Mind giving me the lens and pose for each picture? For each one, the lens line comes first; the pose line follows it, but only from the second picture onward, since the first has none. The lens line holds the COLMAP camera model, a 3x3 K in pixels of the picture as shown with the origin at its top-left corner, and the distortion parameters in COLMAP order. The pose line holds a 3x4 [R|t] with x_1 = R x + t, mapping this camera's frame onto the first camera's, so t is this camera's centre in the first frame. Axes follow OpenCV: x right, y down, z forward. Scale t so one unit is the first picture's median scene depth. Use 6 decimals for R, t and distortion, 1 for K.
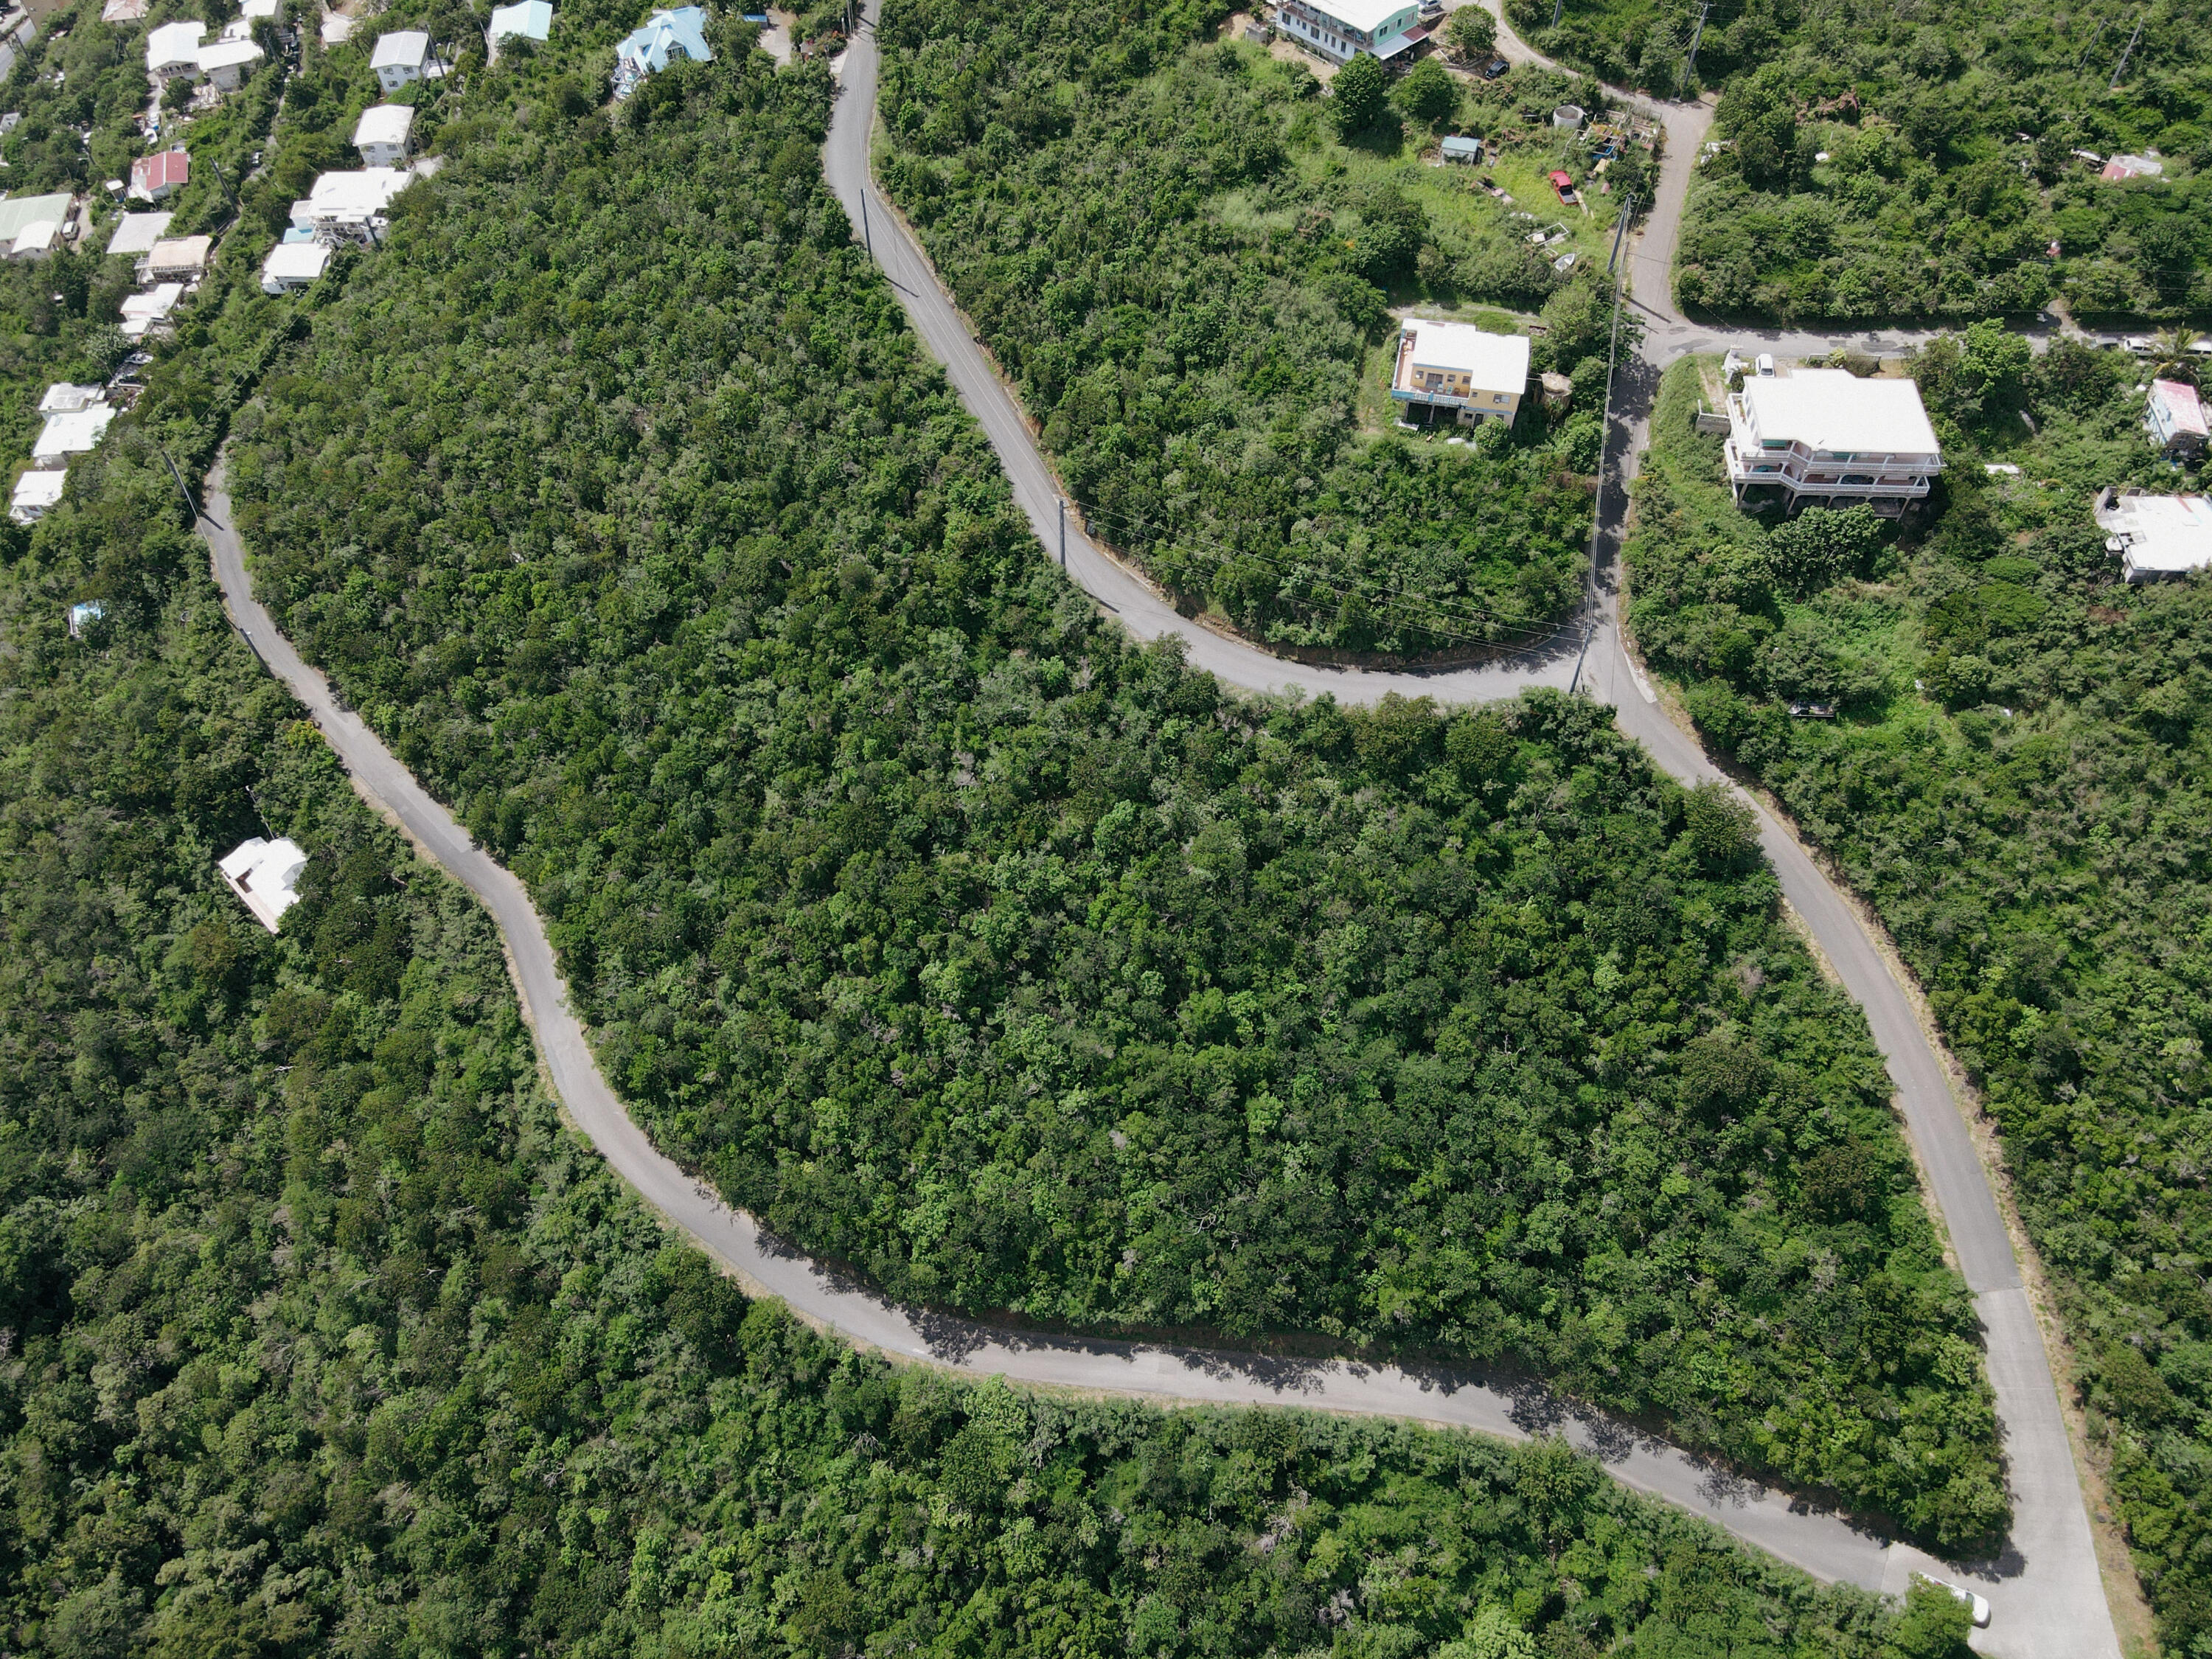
lens RADIAL K [[1357.4, 0, 1093.1], [0, 1357.4, 826.9], [0, 0, 1]] dist [0.011381, 0.003274]
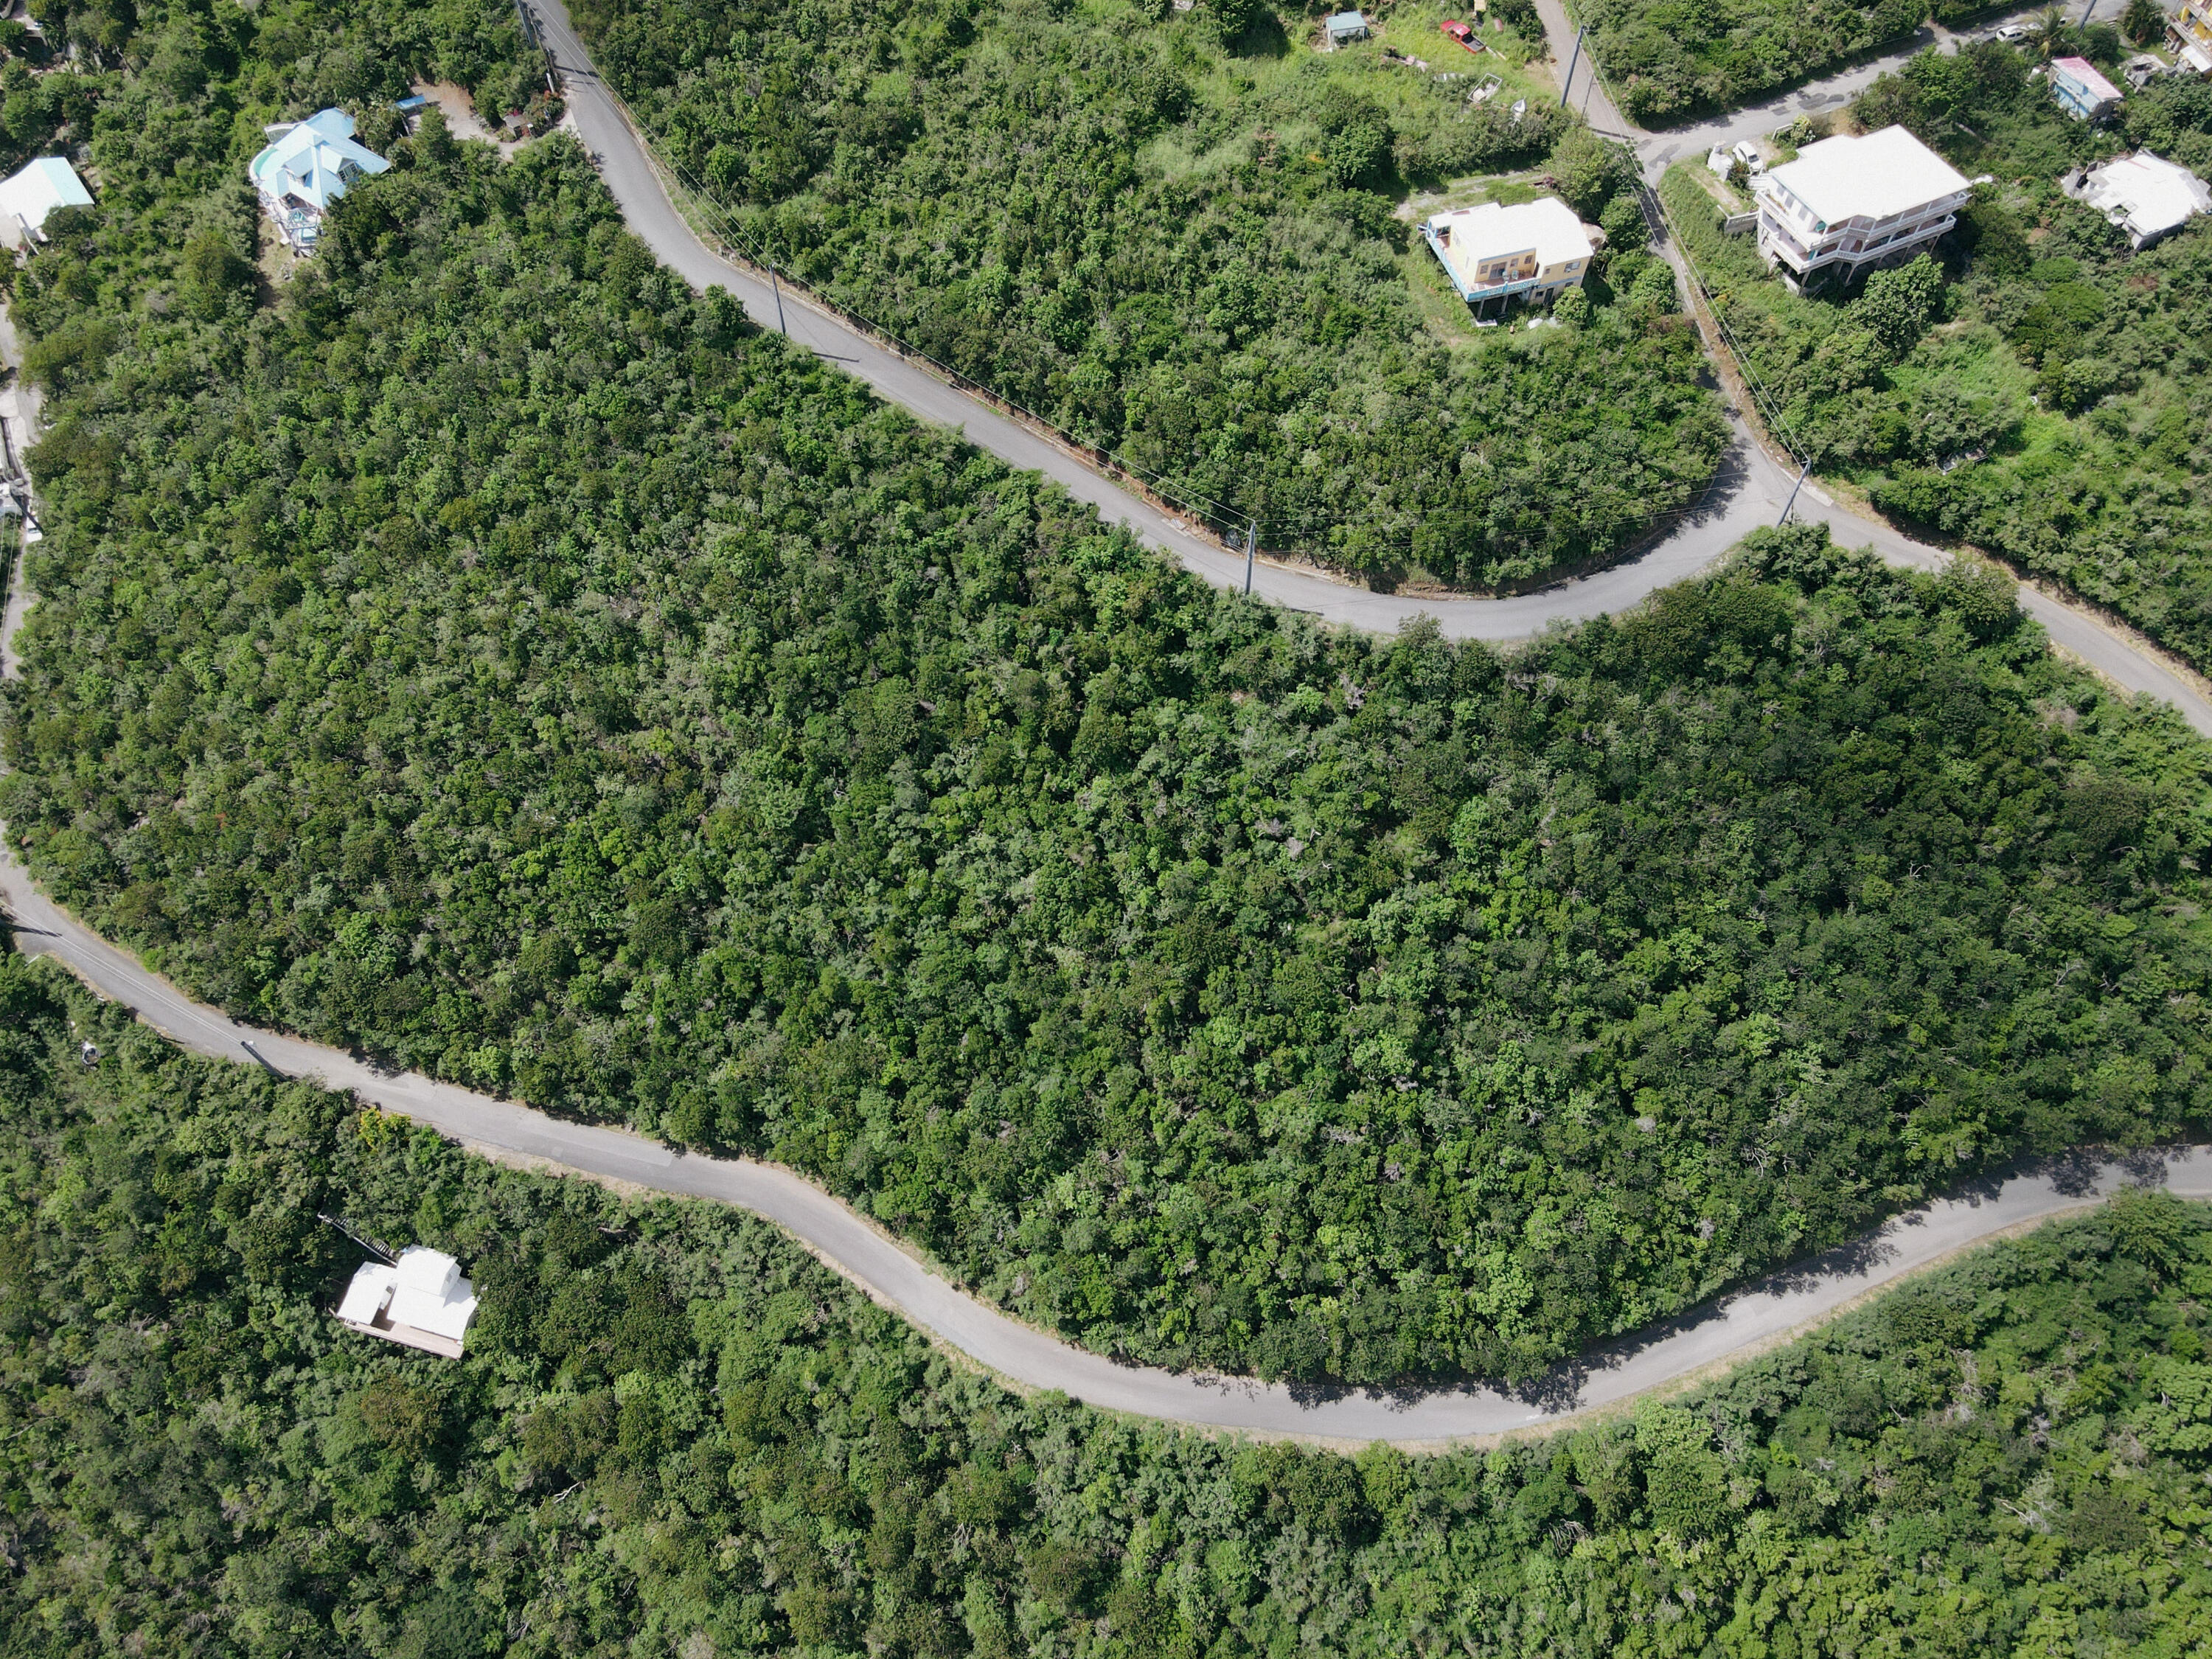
lens RADIAL K [[1357.4, 0, 1093.1], [0, 1357.4, 826.9], [0, 0, 1]] dist [0.011381, 0.003274]
pose [[0.884480, -0.407164, 0.227843, -0.390824], [0.391457, 0.913297, 0.112470, -0.191852], [-0.253882, -0.010287, 0.967180, 0.137058]]
